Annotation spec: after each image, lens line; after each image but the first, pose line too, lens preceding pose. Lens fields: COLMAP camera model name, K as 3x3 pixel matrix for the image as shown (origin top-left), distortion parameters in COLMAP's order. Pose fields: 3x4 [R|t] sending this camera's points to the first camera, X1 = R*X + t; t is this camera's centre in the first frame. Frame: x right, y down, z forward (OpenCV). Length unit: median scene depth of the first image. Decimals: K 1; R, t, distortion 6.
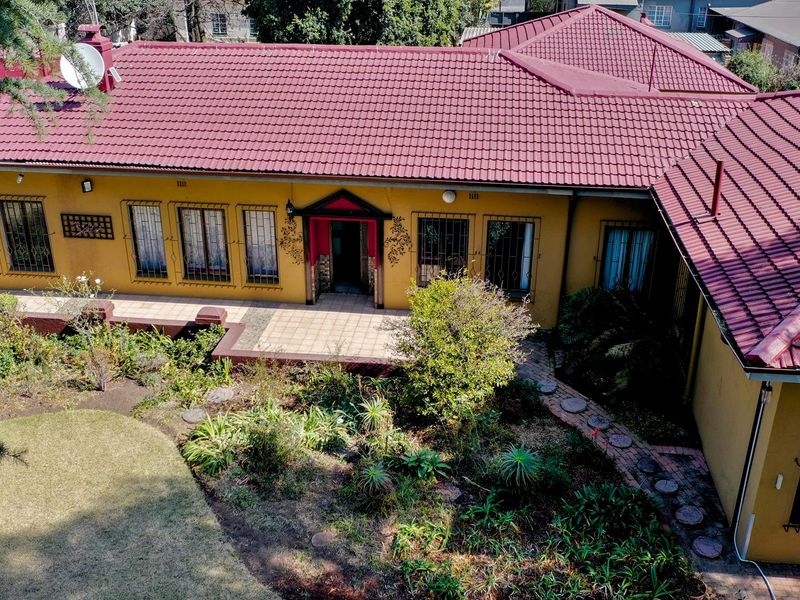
lens RADIAL K [[835.8, 0, 400.0], [0, 835.8, 300.0], [0, 0, 1]] dist [-0.010070, -0.001025]
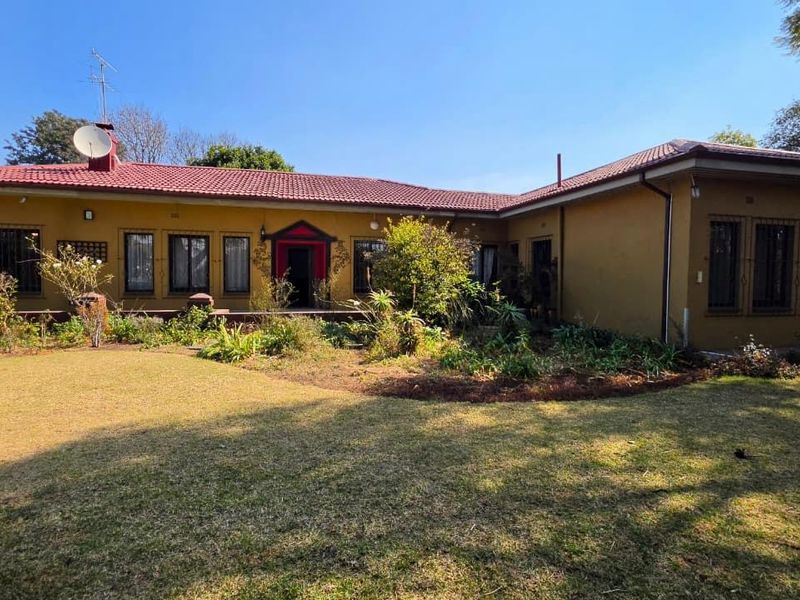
lens RADIAL K [[428.5, 0, 400.0], [0, 428.5, 300.0], [0, 0, 1]] dist [-0.001715, -0.000358]
pose [[0.931558, -0.008141, 0.363501, -0.176992], [0.143474, 0.926853, -0.346928, 0.270821], [-0.334088, 0.375337, 0.864585, 0.344086]]
